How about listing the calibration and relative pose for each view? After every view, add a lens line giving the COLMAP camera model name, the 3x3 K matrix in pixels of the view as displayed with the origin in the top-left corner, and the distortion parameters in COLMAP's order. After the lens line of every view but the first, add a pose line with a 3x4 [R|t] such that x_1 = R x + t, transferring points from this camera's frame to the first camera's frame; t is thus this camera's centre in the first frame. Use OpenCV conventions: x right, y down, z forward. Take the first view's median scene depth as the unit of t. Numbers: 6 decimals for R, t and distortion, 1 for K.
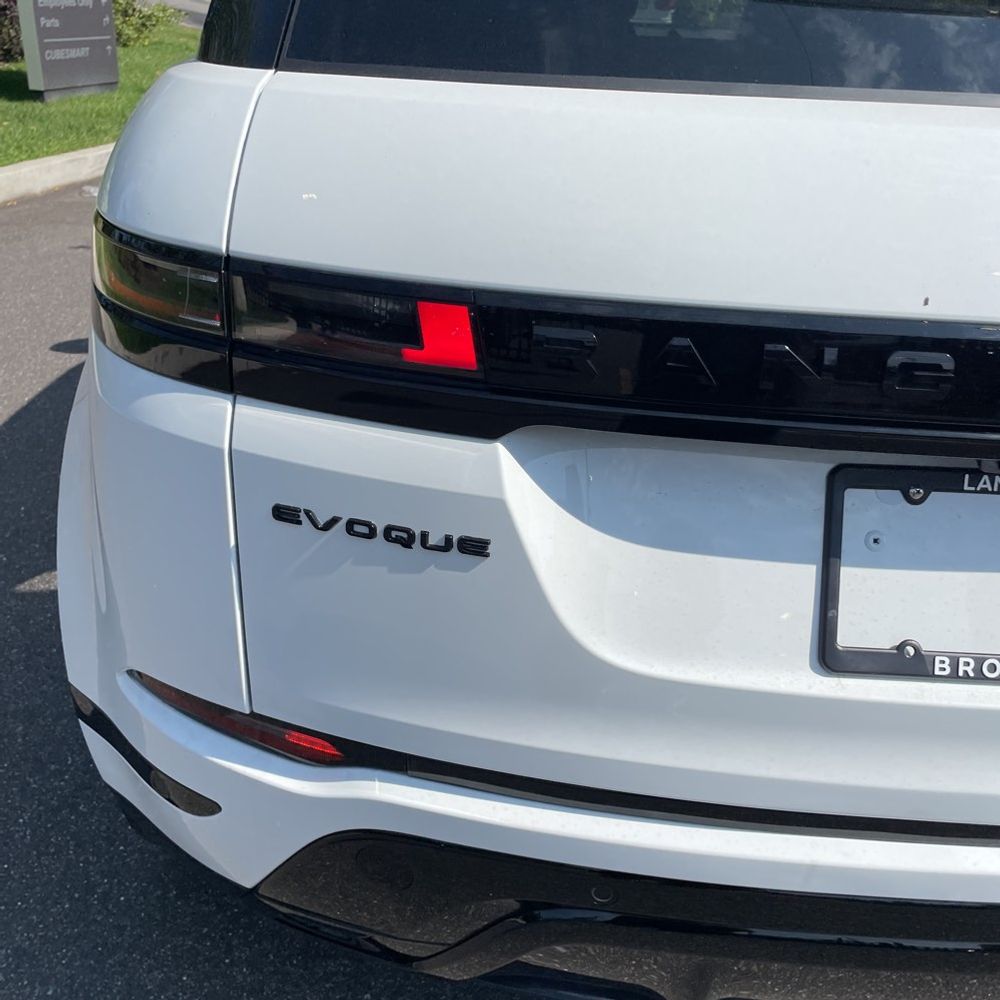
lens RADIAL K [[1031.5, 0, 480.8], [0, 1031.5, 509.9], [0, 0, 1]] dist [0.022963, 0.000000]
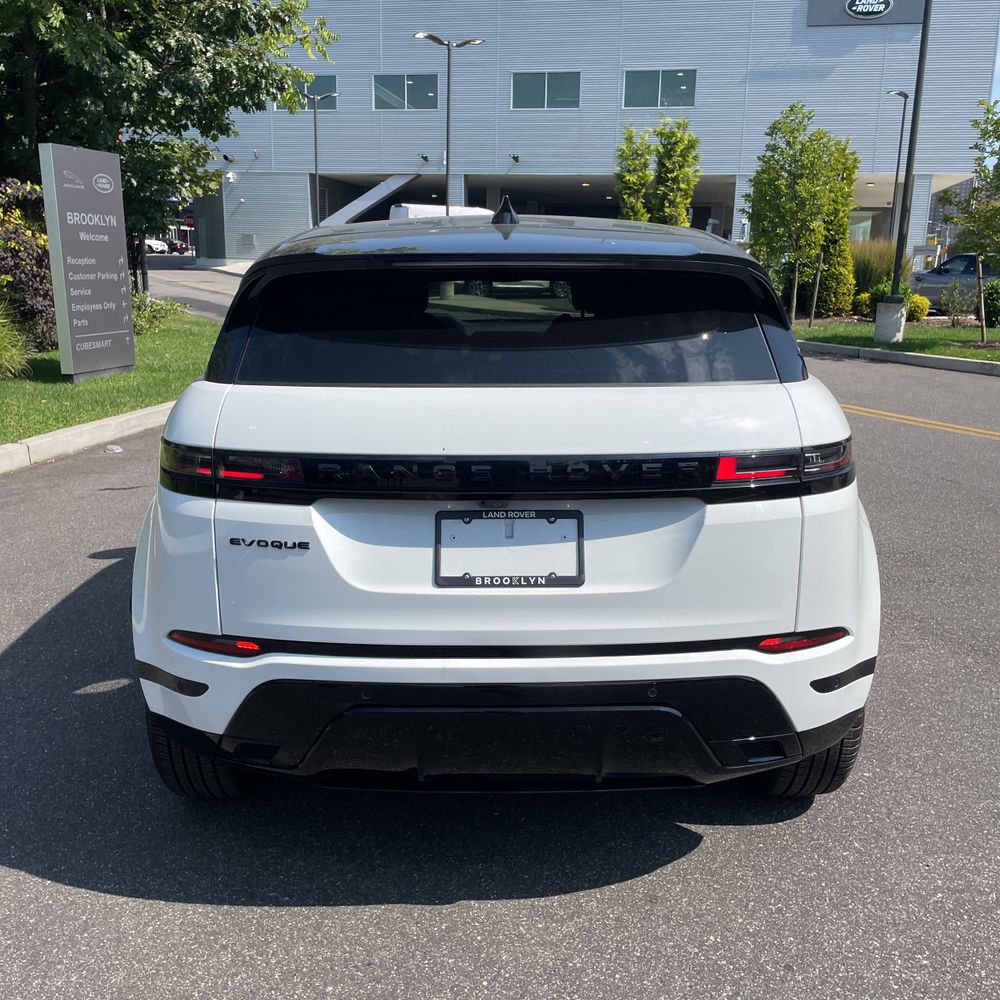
lens RADIAL K [[1031.5, 0, 493.5], [0, 1031.5, 498.4], [0, 0, 1]] dist [0.022963, 0.000000]
pose [[0.998700, -0.046078, 0.021785, 0.204311], [0.049952, 0.969788, -0.238780, 0.274038], [-0.010124, 0.239558, 0.970829, -0.777851]]
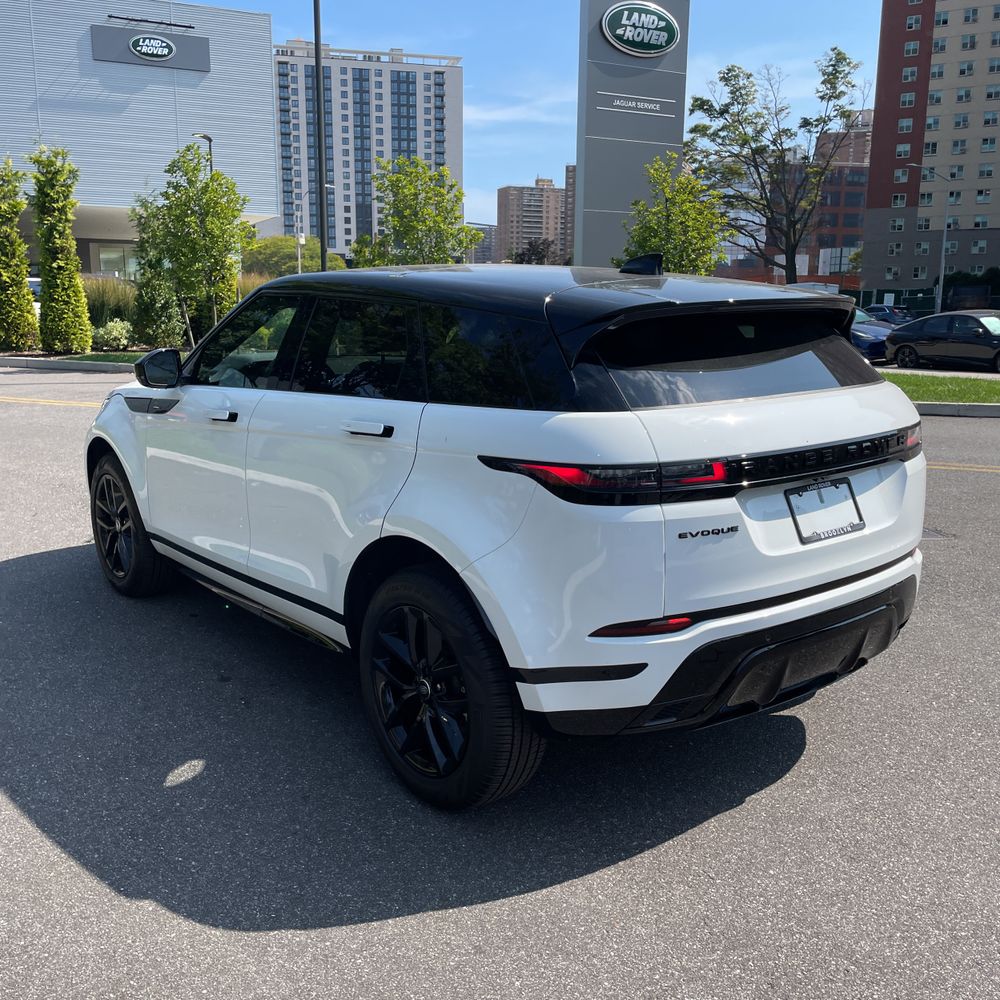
lens RADIAL K [[1031.5, 0, 484.9], [0, 1031.5, 492.5], [0, 0, 1]] dist [0.022963, 0.000000]
pose [[0.769463, -0.170354, 0.615554, -1.283980], [0.323742, 0.934816, -0.145979, 0.072579], [-0.550562, 0.311606, 0.774457, -0.584189]]
